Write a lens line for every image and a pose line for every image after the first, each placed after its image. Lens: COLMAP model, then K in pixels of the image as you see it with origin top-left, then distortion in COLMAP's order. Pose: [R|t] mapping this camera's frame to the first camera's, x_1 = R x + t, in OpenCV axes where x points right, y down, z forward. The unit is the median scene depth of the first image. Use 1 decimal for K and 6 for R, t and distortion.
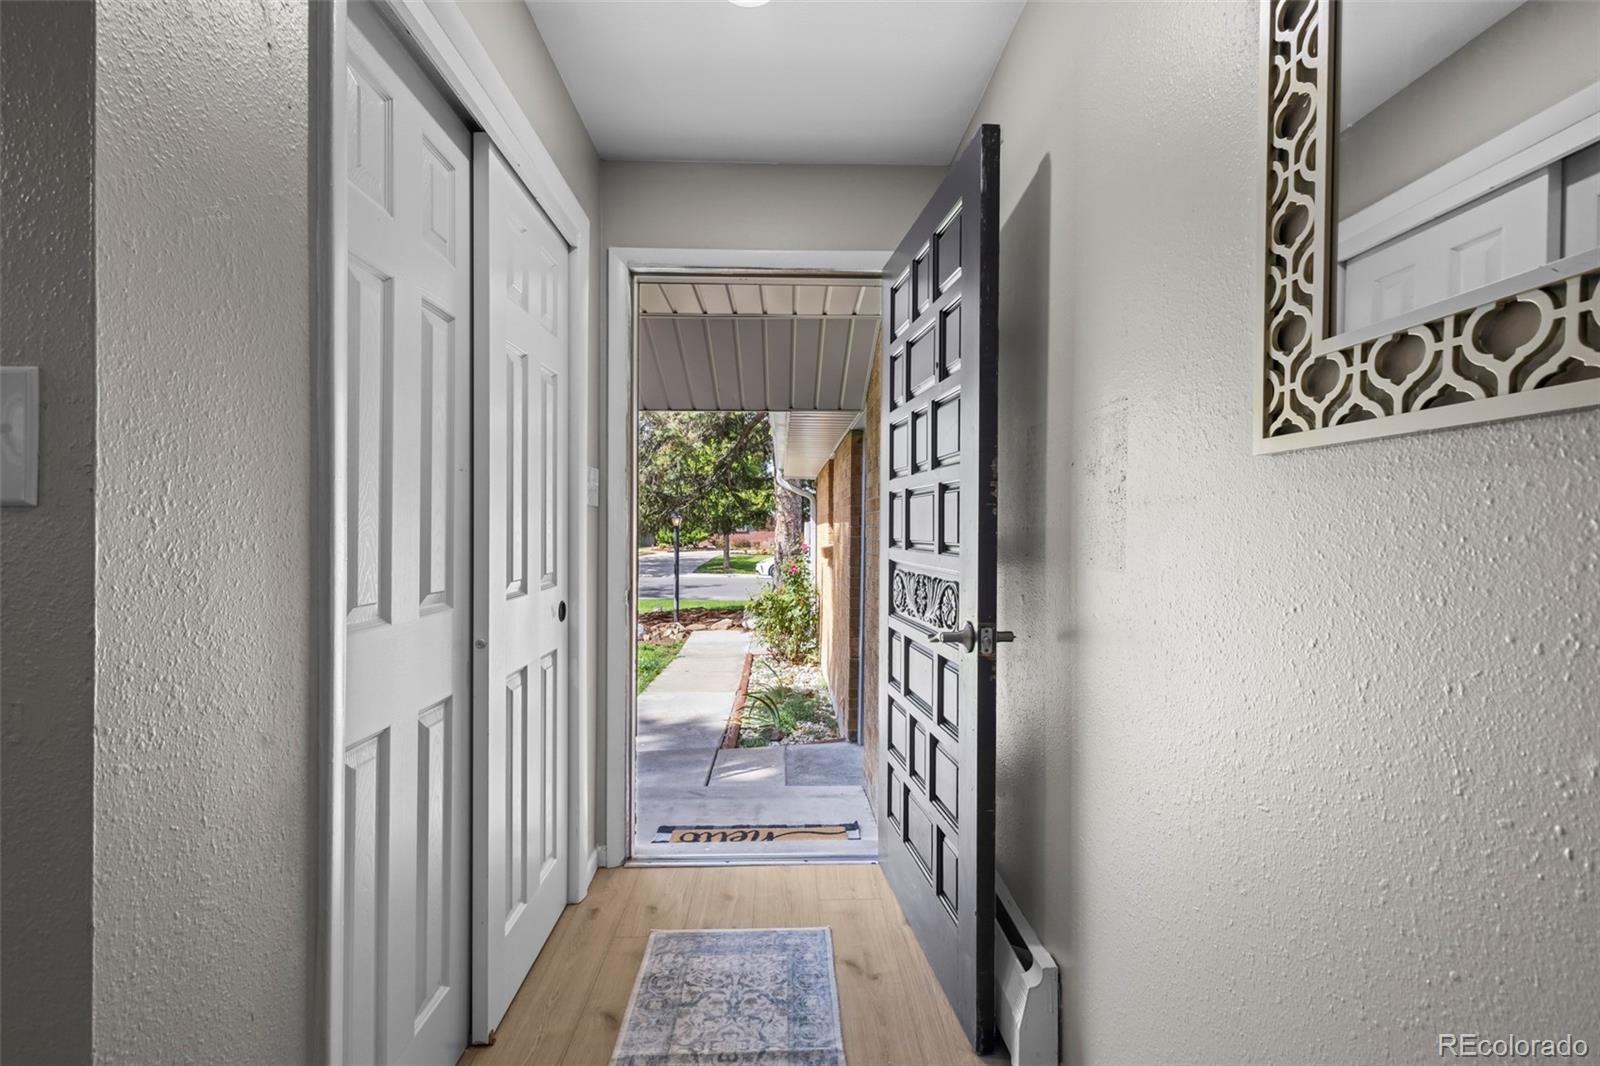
lens RADIAL K [[737.5, 0, 804.5], [0, 737.5, 531.2], [0, 0, 1]] dist [0.005756, -0.001219]
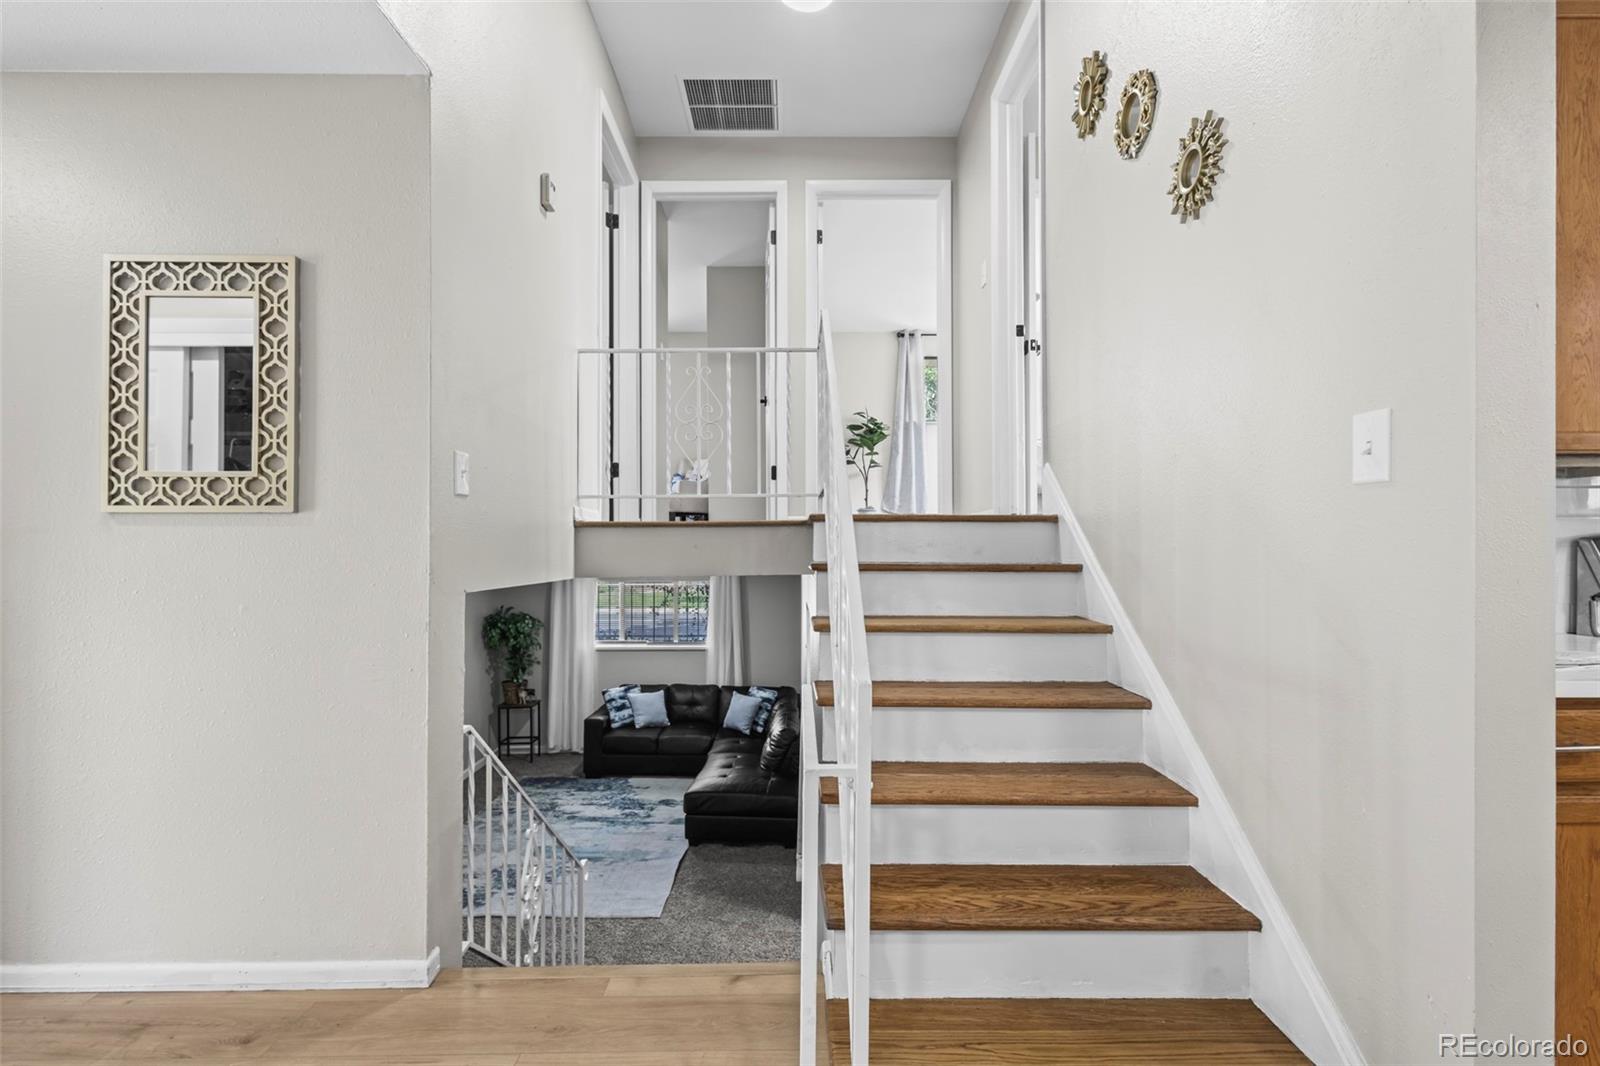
lens RADIAL K [[737.5, 0, 799.1], [0, 737.5, 536.7], [0, 0, 1]] dist [0.005756, -0.001219]
pose [[0.036621, 0.007011, 0.999305, -1.679278], [0.008912, 0.999933, -0.007342, 0.004761], [-0.999289, 0.009175, 0.036557, -1.278280]]
